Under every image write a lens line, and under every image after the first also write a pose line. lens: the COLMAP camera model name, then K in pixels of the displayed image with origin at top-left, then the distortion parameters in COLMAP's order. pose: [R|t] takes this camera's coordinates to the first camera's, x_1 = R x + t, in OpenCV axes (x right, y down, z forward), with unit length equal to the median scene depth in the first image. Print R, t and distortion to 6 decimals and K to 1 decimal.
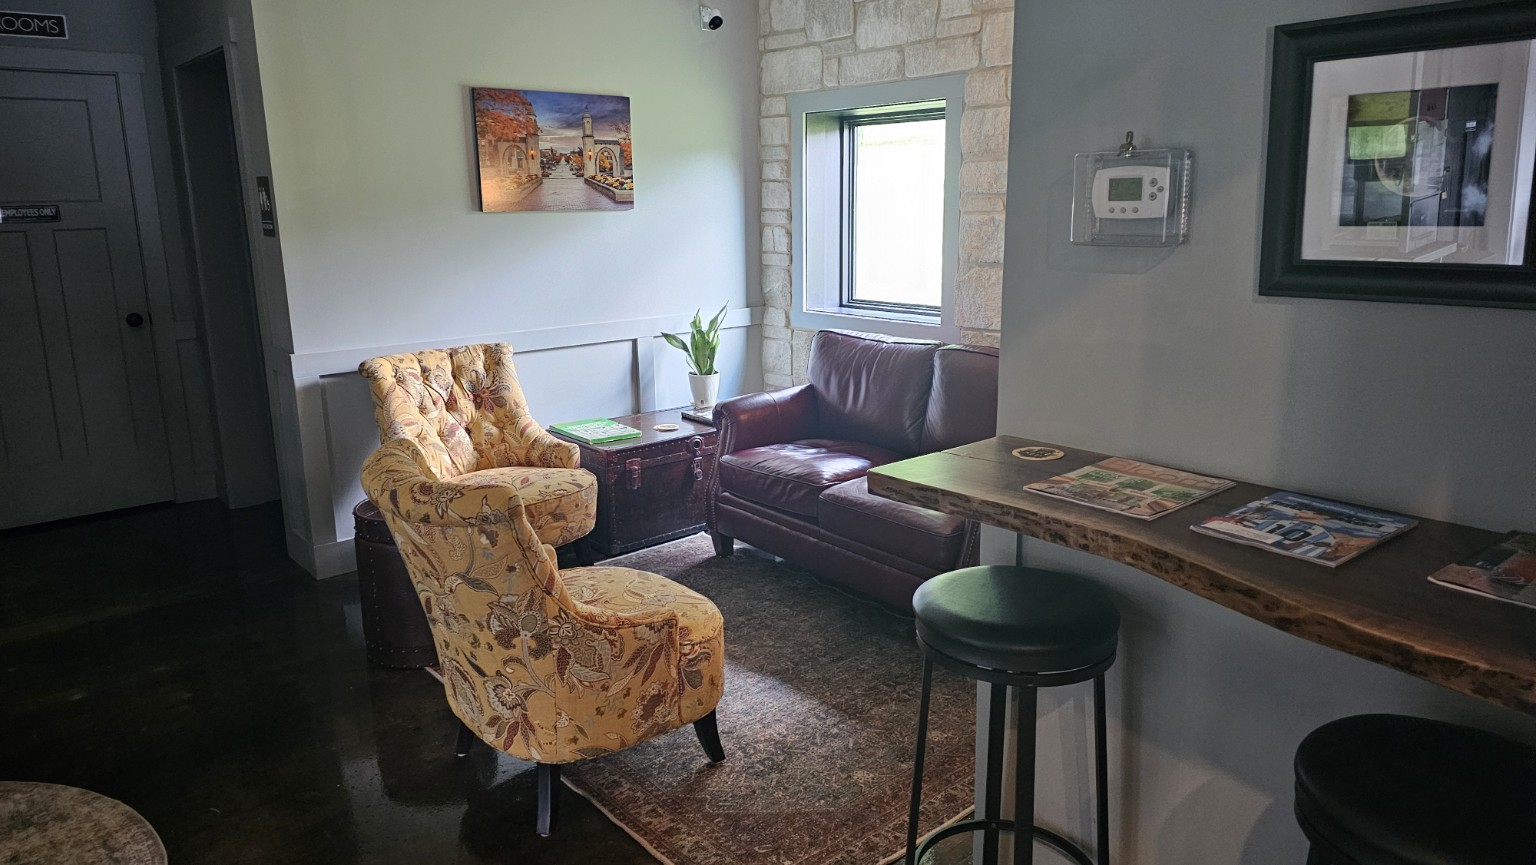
lens RADIAL K [[1064.1, 0, 795.8], [0, 1064.1, 427.0], [0, 0, 1]] dist [0.055220, -0.000366]
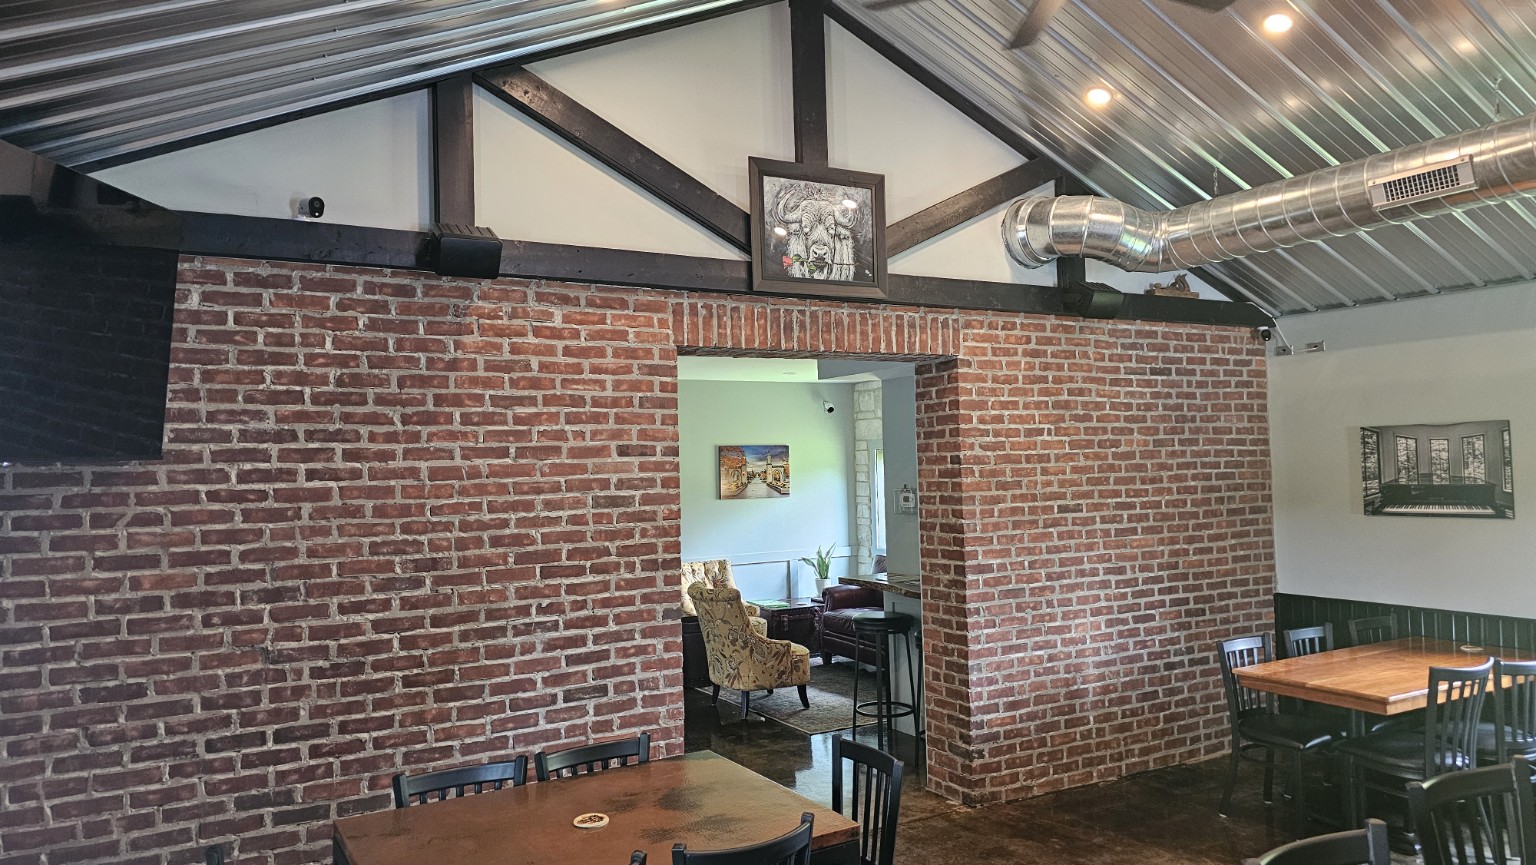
lens RADIAL K [[1064.1, 0, 795.8], [0, 1064.1, 427.0], [0, 0, 1]] dist [0.055220, -0.000366]
pose [[0.985297, -0.017737, -0.169930, 0.221630], [-0.024882, 0.969096, -0.245426, 0.176935], [0.169032, 0.246046, 0.954405, -1.039653]]
